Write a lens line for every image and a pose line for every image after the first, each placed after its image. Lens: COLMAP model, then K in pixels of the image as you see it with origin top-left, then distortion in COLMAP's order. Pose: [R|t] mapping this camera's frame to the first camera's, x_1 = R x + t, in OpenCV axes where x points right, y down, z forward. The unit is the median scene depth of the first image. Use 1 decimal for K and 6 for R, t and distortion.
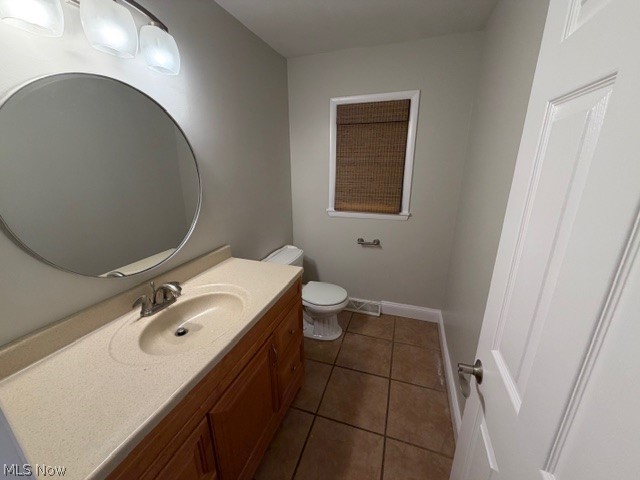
lens RADIAL K [[253.3, 0, 320.0], [0, 253.3, 240.0], [0, 0, 1]] dist [-0.002100, 0.000137]
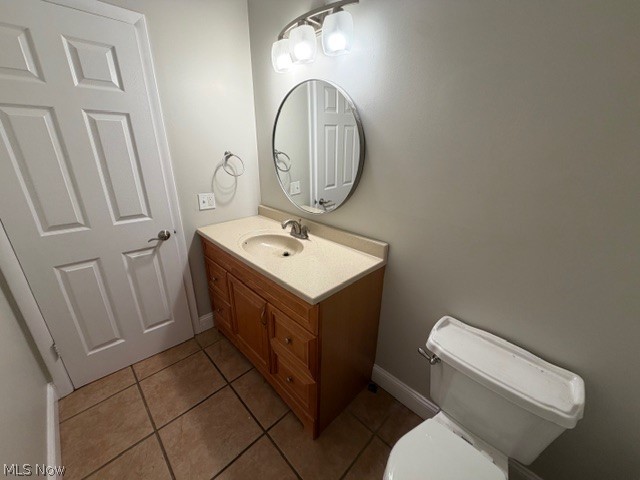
lens RADIAL K [[253.3, 0, 320.0], [0, 253.3, 240.0], [0, 0, 1]] dist [-0.002100, 0.000137]
pose [[-0.442590, 0.315329, -0.839453, 0.461004], [-0.270669, 0.845493, 0.460304, -0.351876], [0.854899, 0.430939, -0.288857, 1.222275]]
